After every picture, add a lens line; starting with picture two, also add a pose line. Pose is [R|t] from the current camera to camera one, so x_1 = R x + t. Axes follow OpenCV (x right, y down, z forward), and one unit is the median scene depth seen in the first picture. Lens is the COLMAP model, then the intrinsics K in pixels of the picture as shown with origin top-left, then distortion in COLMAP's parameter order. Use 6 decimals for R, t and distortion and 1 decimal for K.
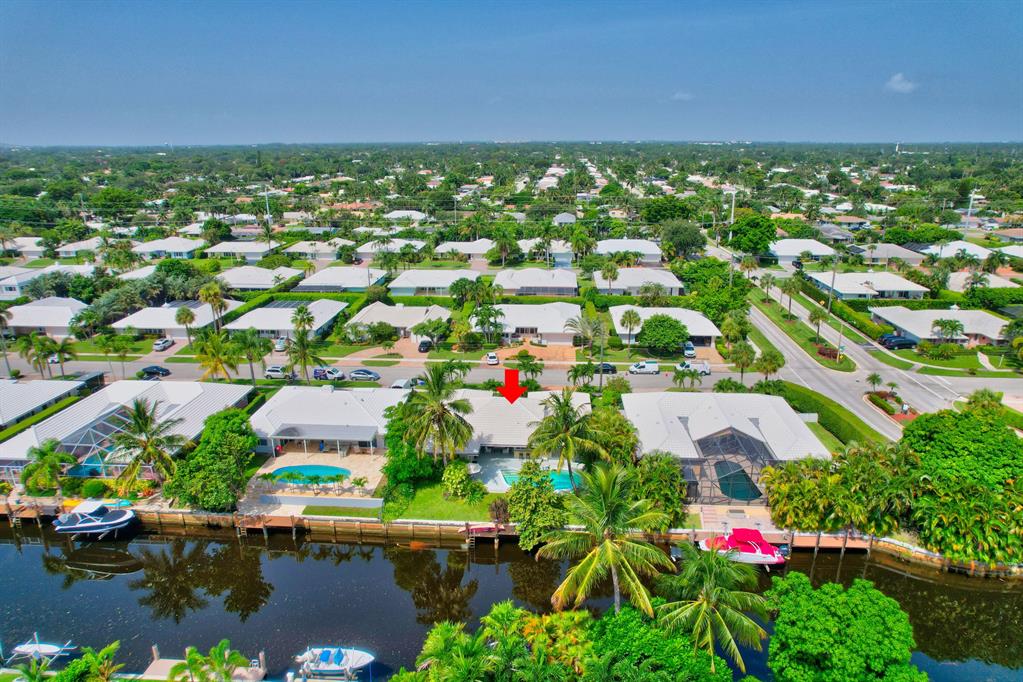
lens RADIAL K [[653.1, 0, 507.8], [0, 653.1, 336.1], [0, 0, 1]] dist [-0.053564, 0.050783]
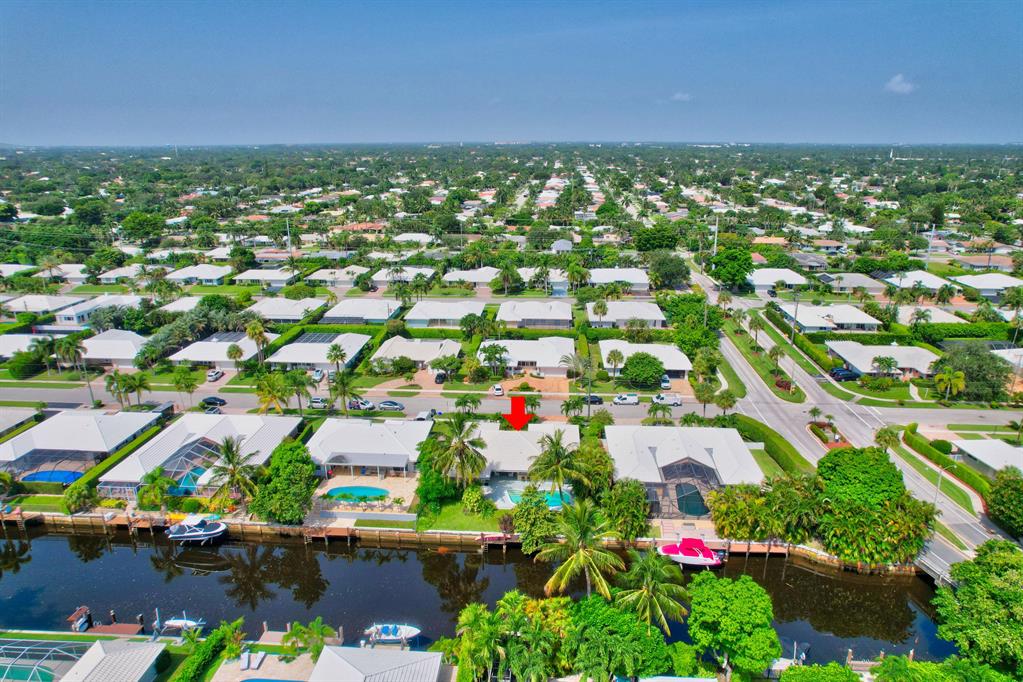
lens RADIAL K [[653.1, 0, 509.8], [0, 653.1, 334.4], [0, 0, 1]] dist [-0.053564, 0.050783]
pose [[0.999990, 0.002472, 0.003723, -0.007550], [-0.002466, 0.999996, -0.001599, -0.066553], [-0.003727, 0.001590, 0.999992, -0.186196]]
